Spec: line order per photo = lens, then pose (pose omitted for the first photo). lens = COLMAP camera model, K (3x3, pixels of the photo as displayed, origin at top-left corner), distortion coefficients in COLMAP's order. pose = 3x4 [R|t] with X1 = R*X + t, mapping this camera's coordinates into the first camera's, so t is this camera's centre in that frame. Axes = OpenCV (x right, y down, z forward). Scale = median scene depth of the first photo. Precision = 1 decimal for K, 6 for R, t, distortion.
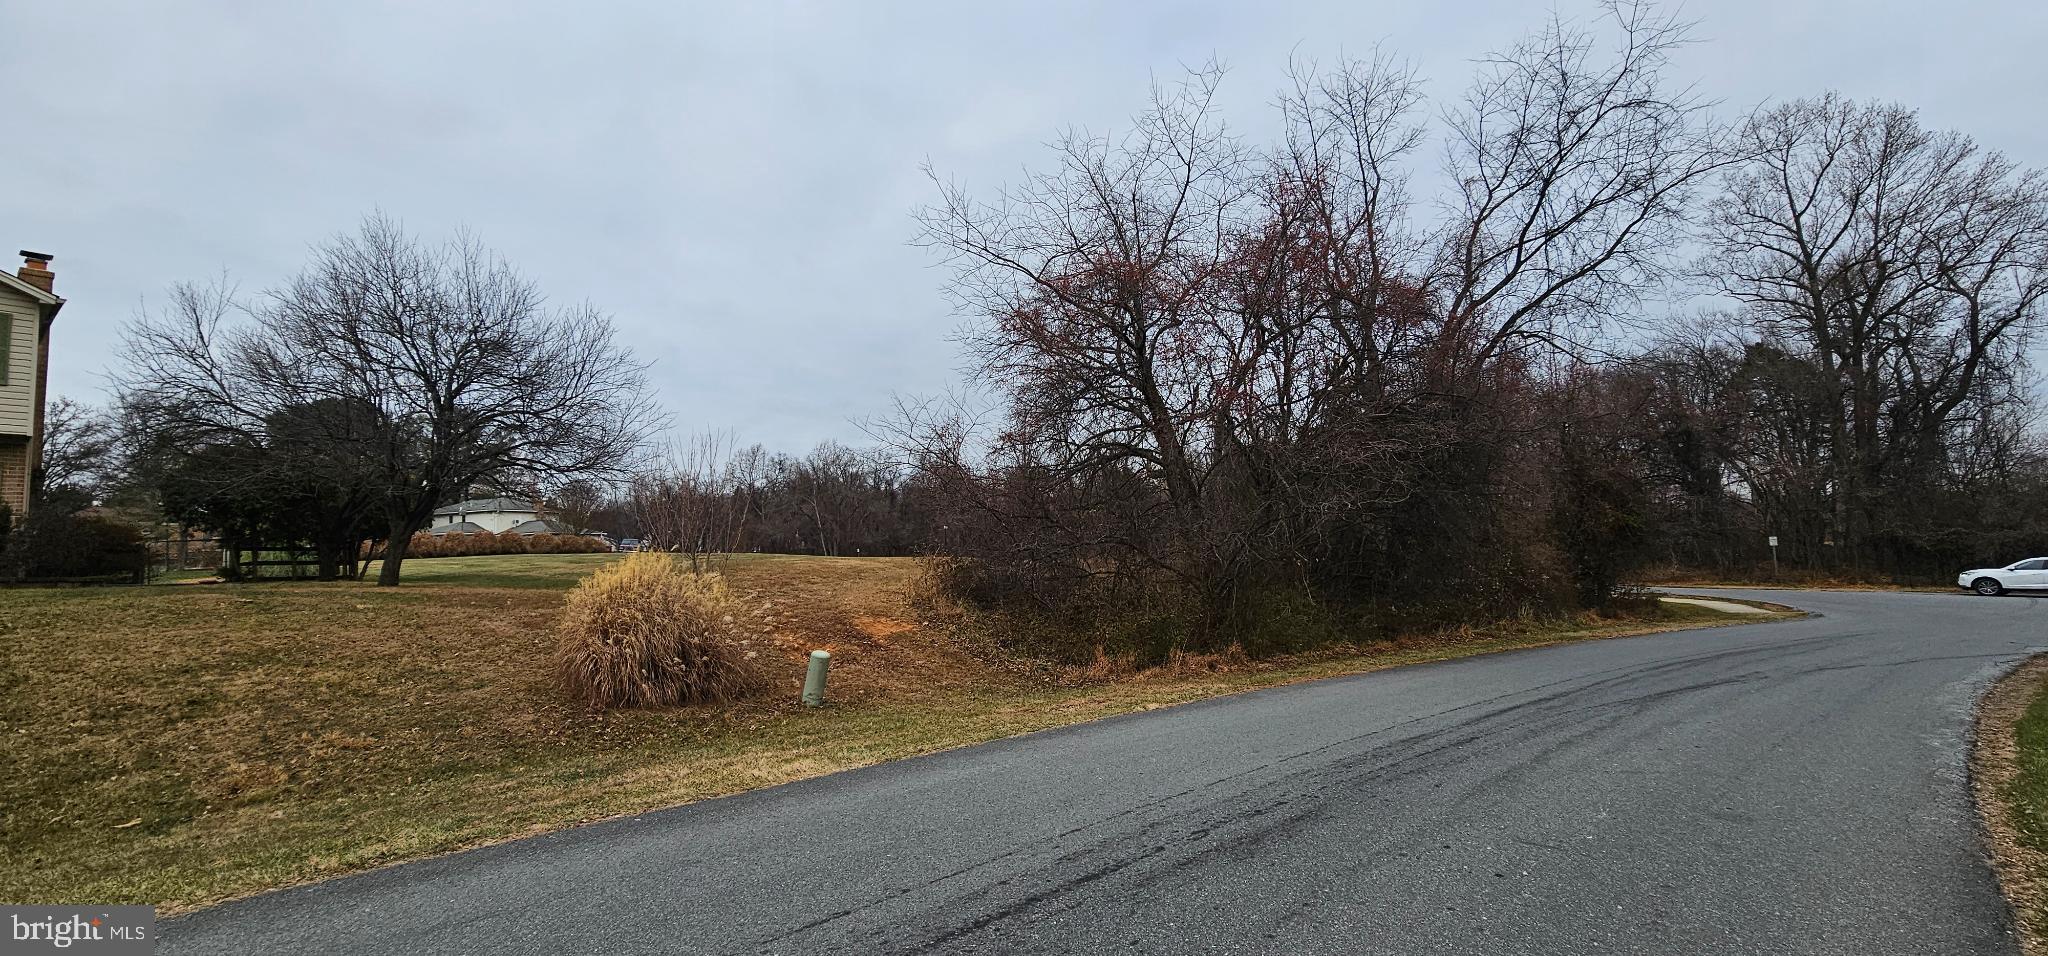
lens RADIAL K [[824.9, 0, 1043.8], [0, 824.9, 490.5], [0, 0, 1]] dist [-0.002485, -0.000234]
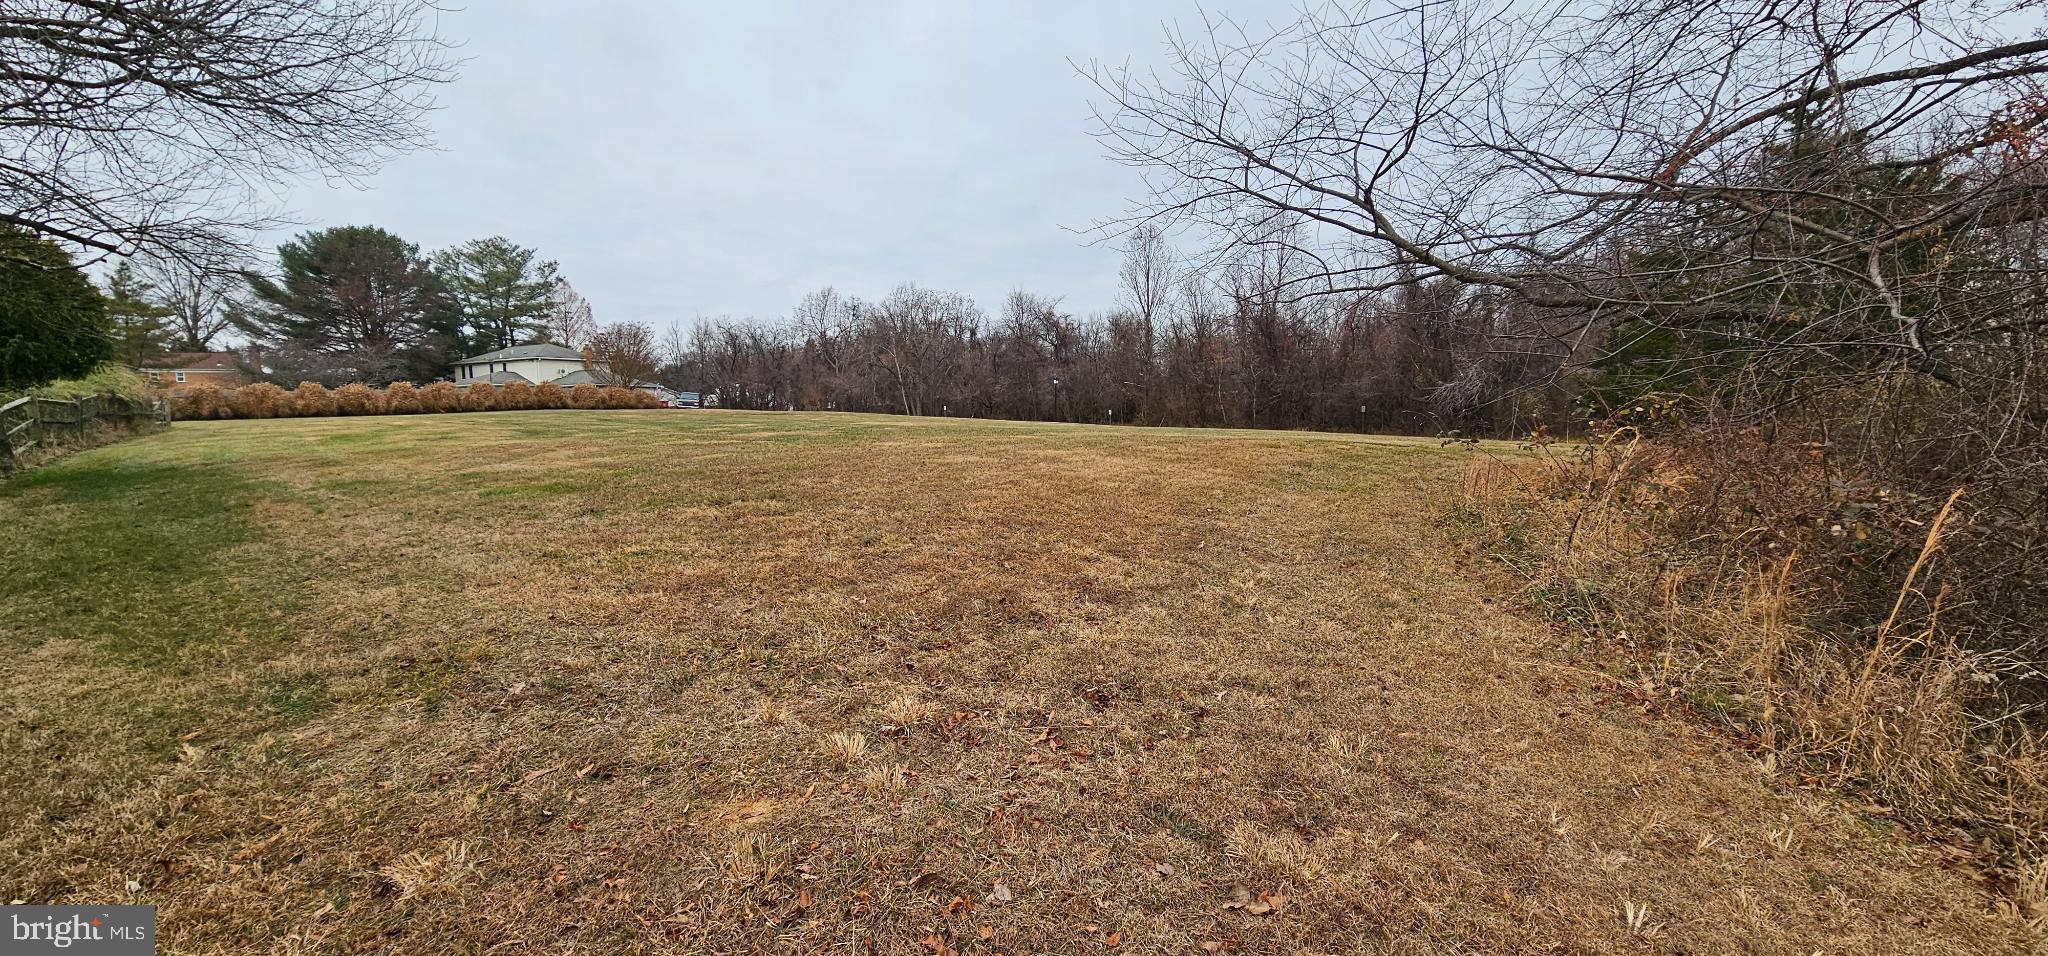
lens RADIAL K [[824.9, 0, 1011.3], [0, 824.9, 491.4], [0, 0, 1]] dist [-0.002485, -0.000234]
pose [[0.992834, 0.023235, -0.117218, -0.047376], [-0.002716, 0.985049, 0.172254, 0.008095], [0.119468, -0.170701, 0.978053, 0.131821]]
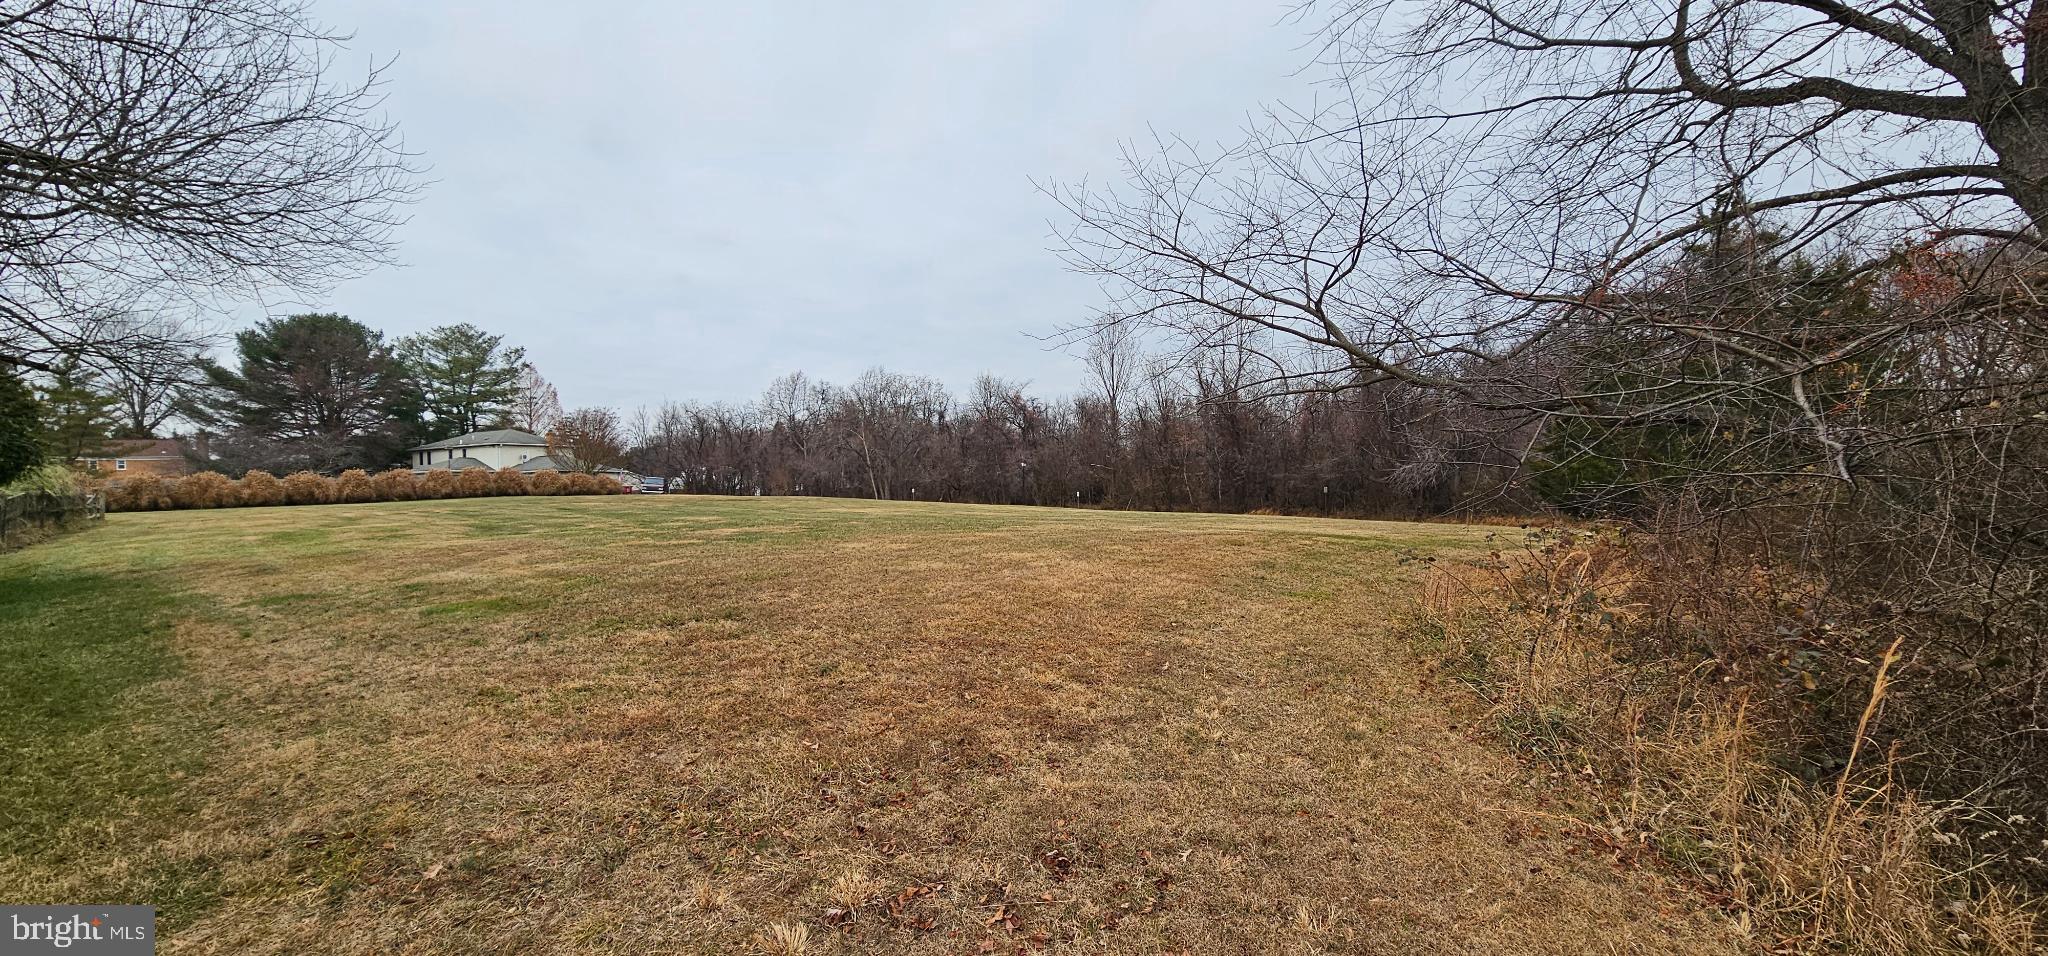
lens RADIAL K [[824.9, 0, 1011.4], [0, 824.9, 496.0], [0, 0, 1]] dist [-0.002485, -0.000234]
pose [[0.996642, 0.006560, -0.081625, -0.046918], [0.000183, 0.996604, 0.082338, 0.005467], [0.081888, -0.082077, 0.993256, 0.132809]]
